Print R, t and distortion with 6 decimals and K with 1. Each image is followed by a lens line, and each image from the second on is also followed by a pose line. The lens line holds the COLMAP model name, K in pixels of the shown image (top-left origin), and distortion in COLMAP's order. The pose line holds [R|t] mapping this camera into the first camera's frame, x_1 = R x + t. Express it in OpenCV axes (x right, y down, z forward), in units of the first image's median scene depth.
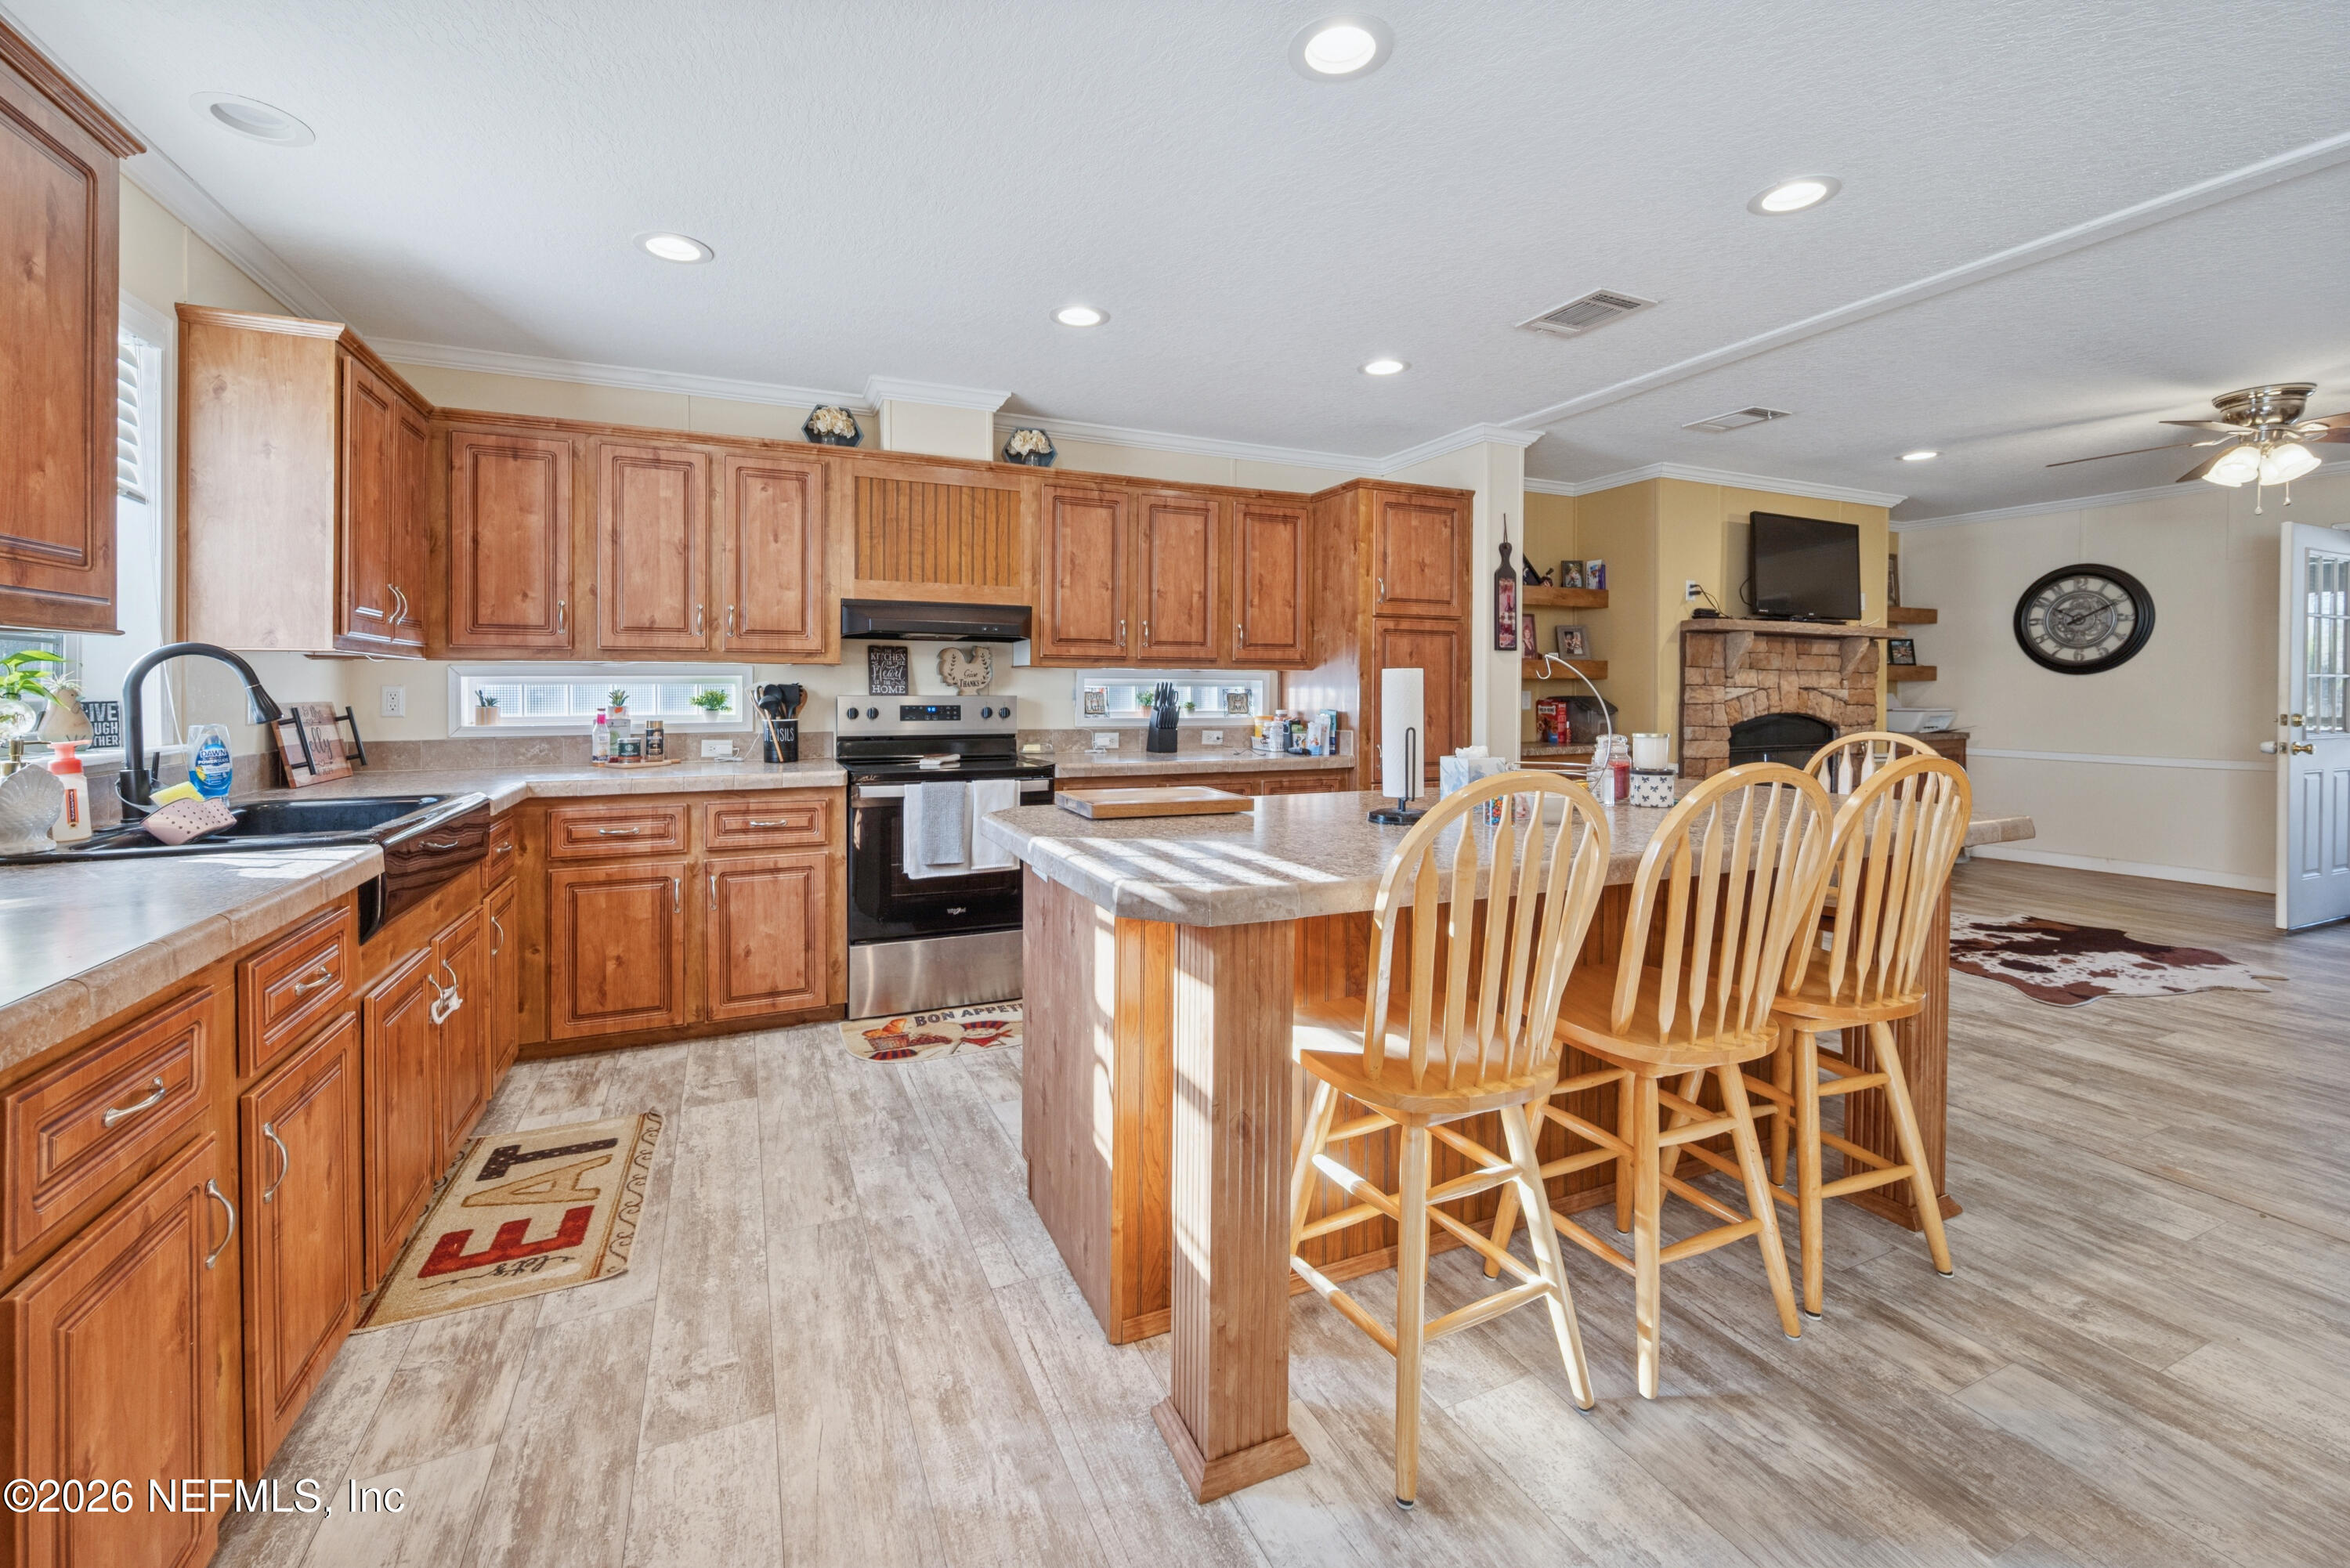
lens RADIAL K [[945.9, 0, 1177.6], [0, 945.9, 696.1], [0, 0, 1]] dist [-0.000831, -0.000178]
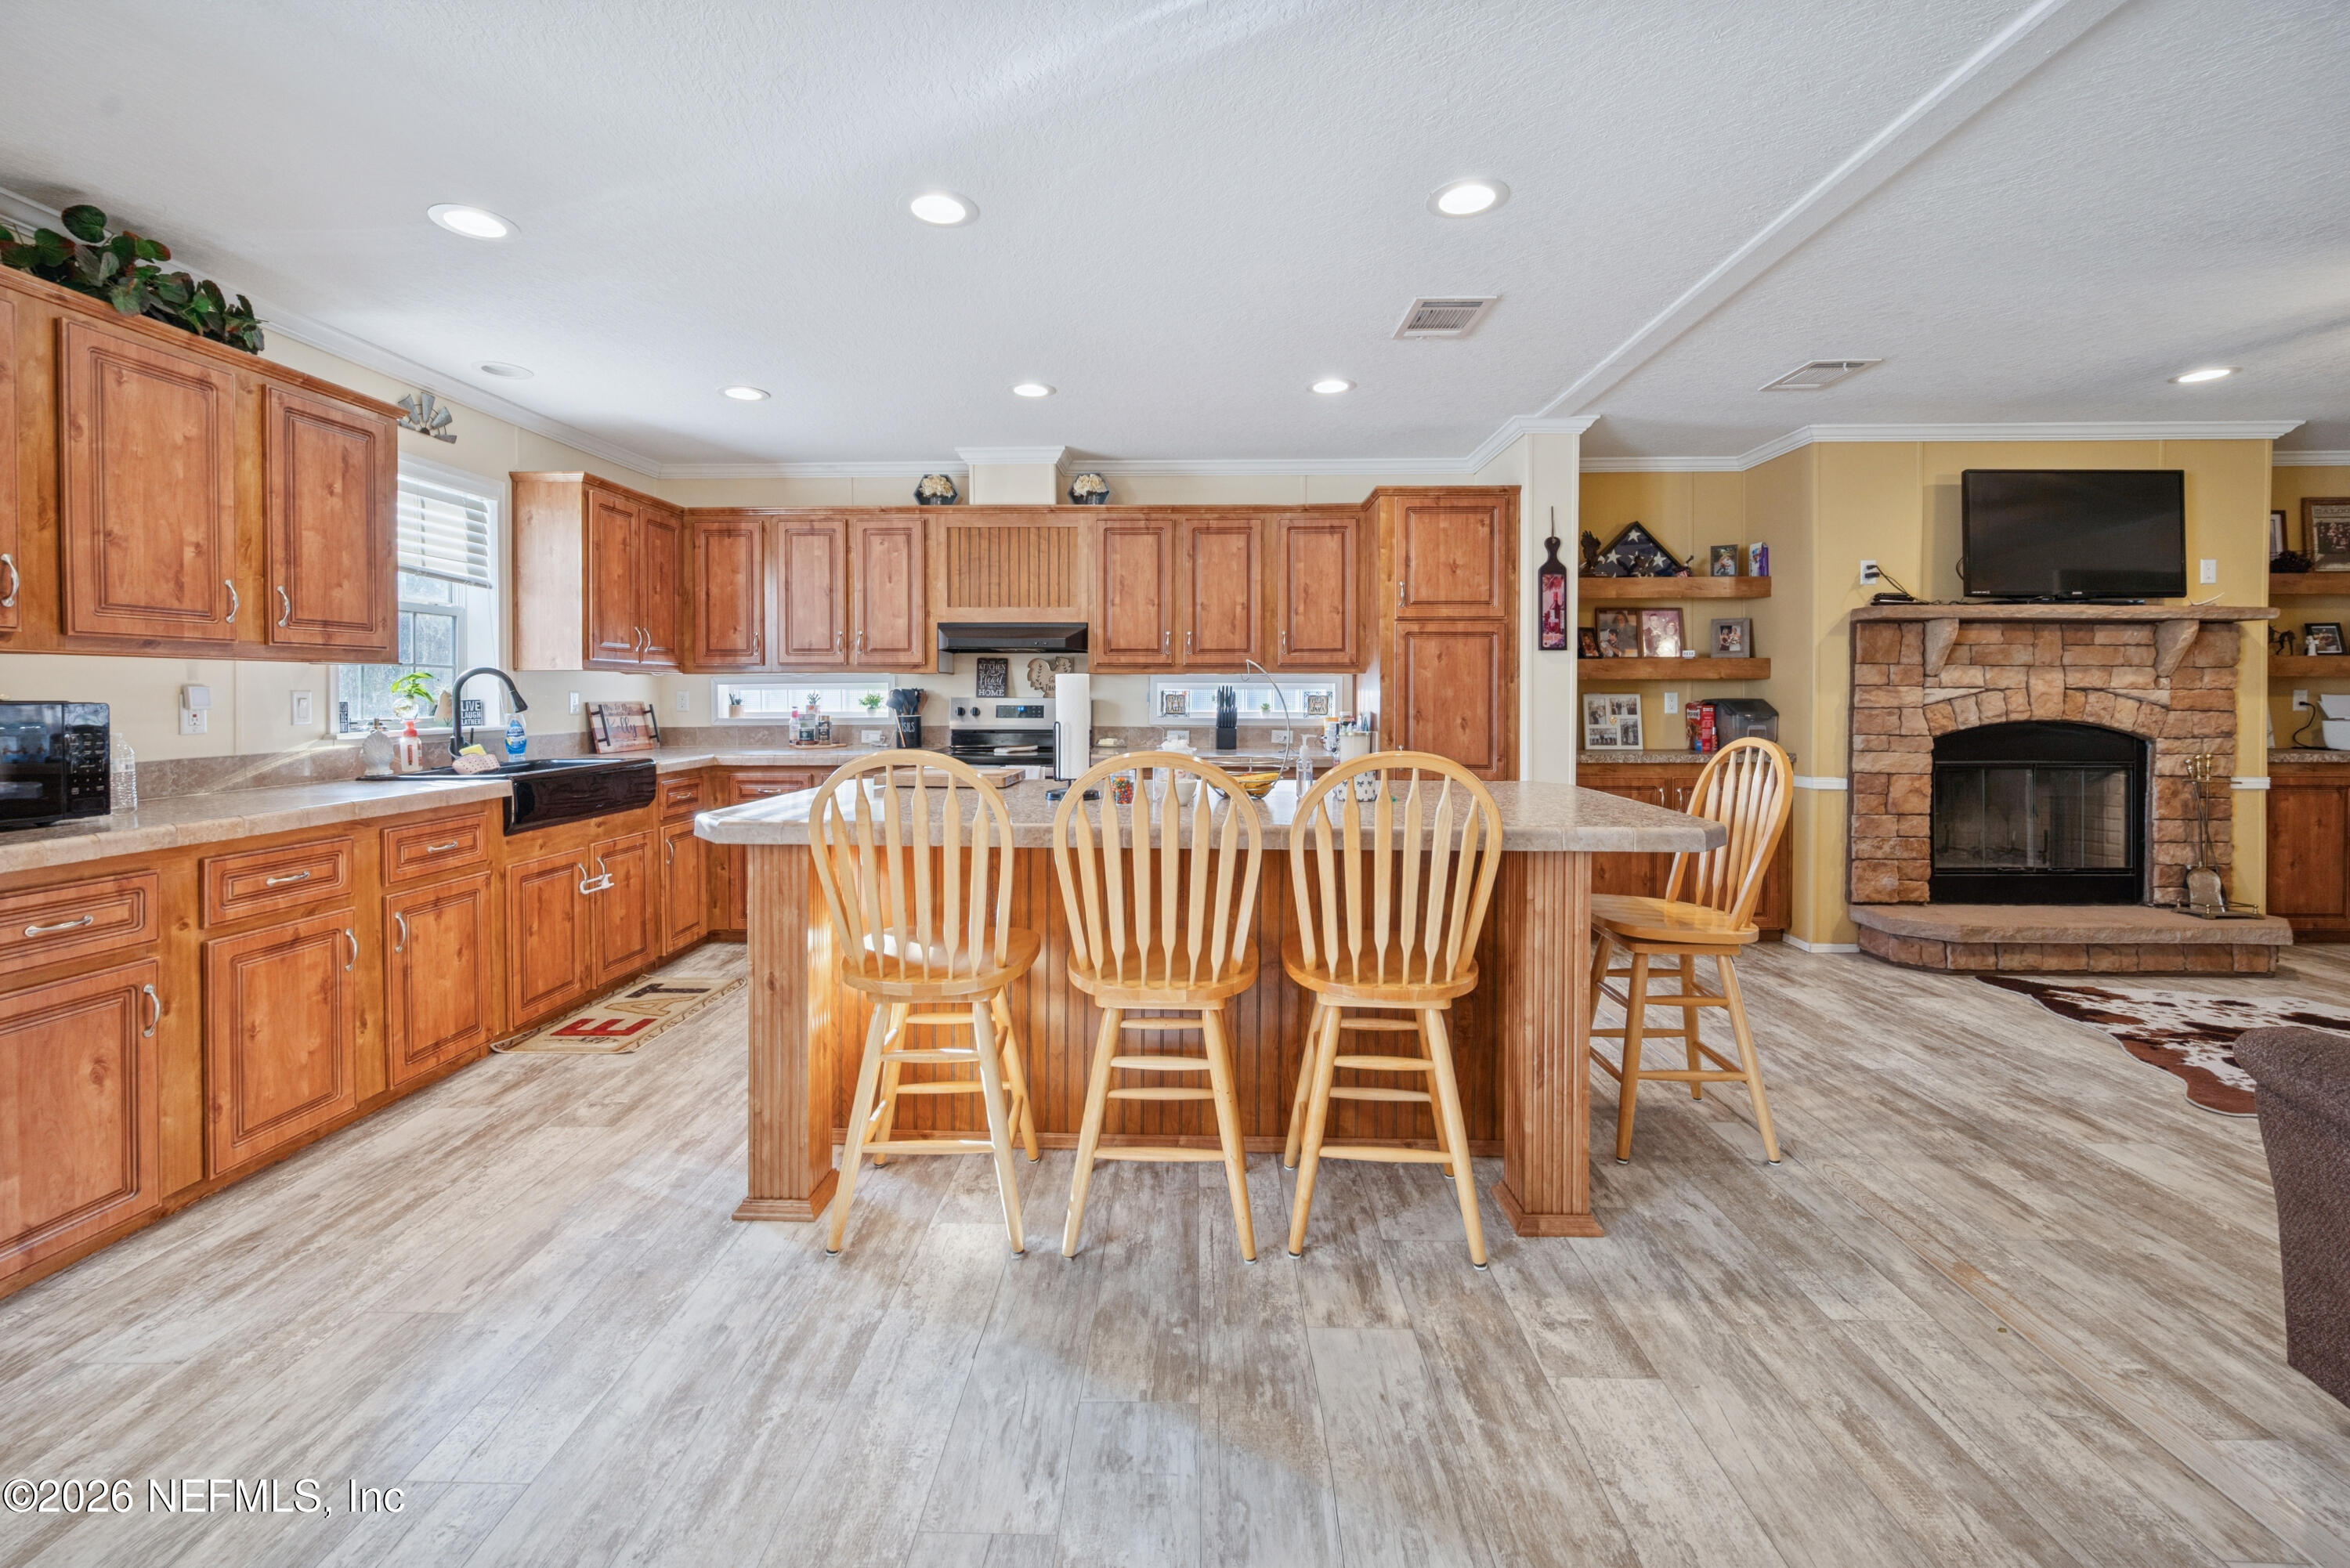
lens RADIAL K [[944.8, 0, 1179.1], [0, 944.8, 706.4], [0, 0, 1]] dist [0.000330, 0.000124]
pose [[0.901119, 0.003674, -0.433556, 0.464201], [-0.000955, 0.999978, 0.006488, 0.002693], [0.433571, -0.005433, 0.901103, -0.023569]]
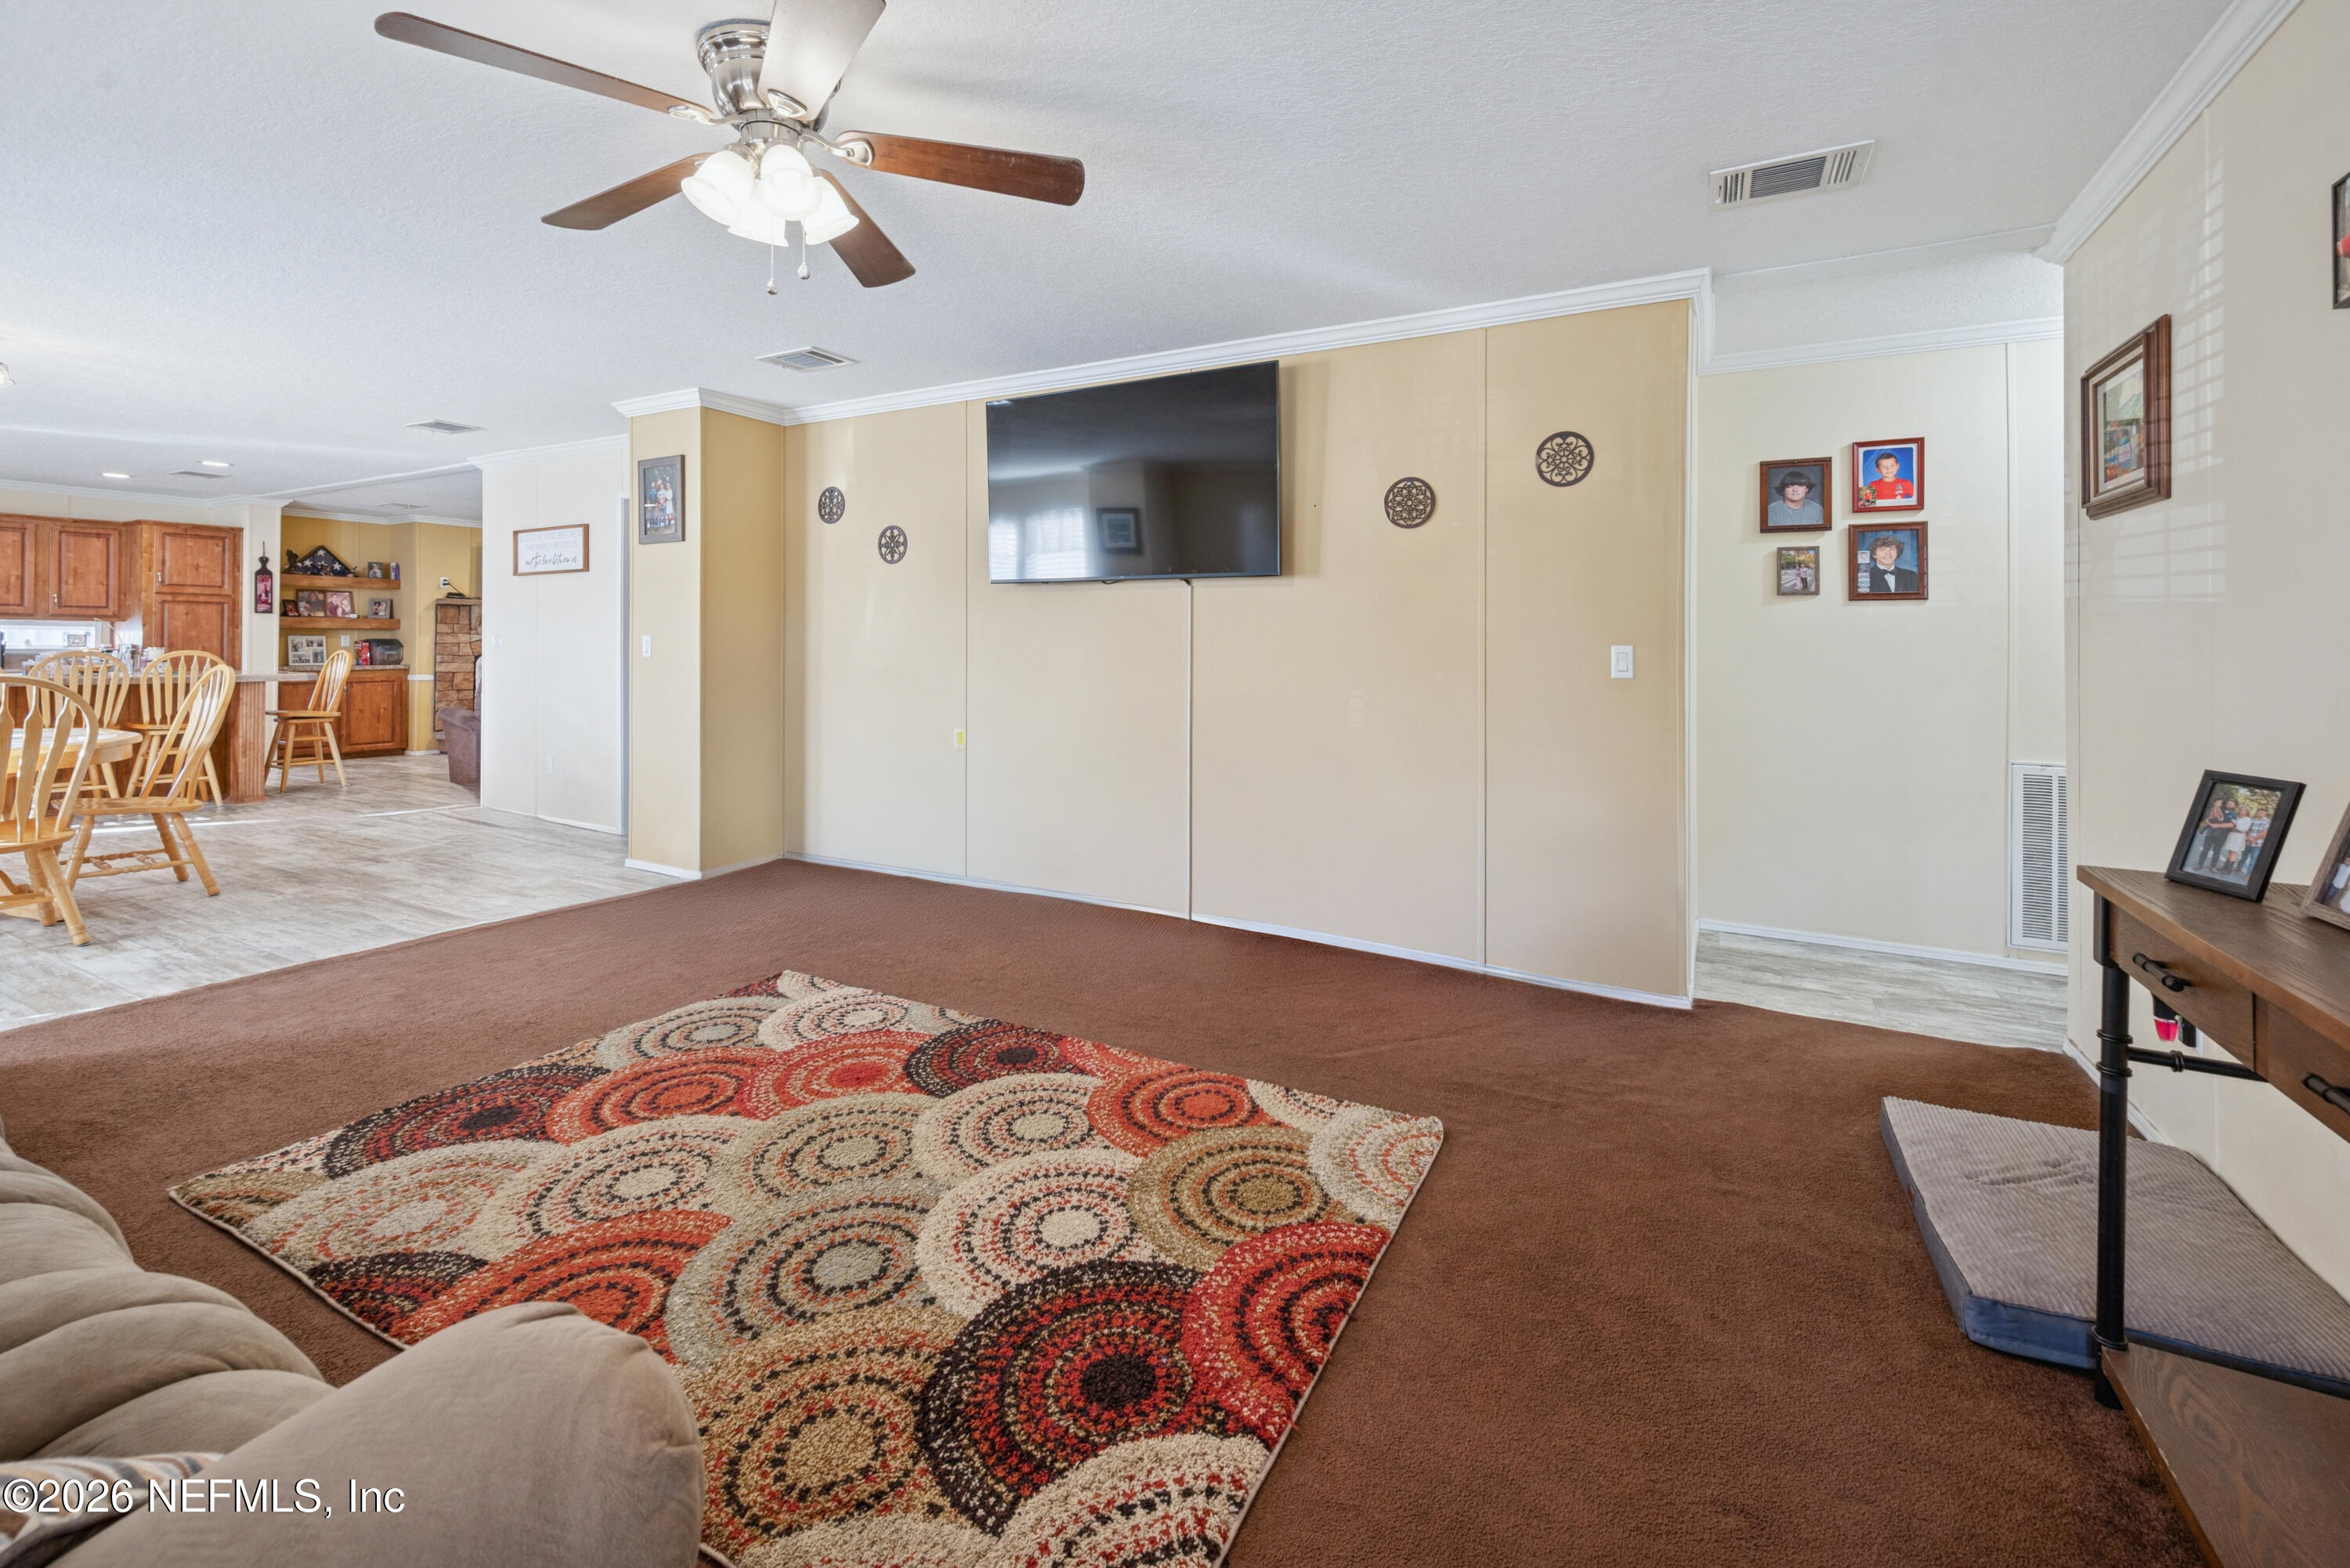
lens RADIAL K [[984.6, 0, 1163.7], [0, 984.6, 642.2], [0, 0, 1]] dist [-0.000532, 0.000065]
pose [[0.802808, 0.005929, 0.596209, 0.684050], [-0.001396, 0.999966, -0.008065, 0.026142], [-0.596237, 0.005643, 0.802789, -1.835165]]
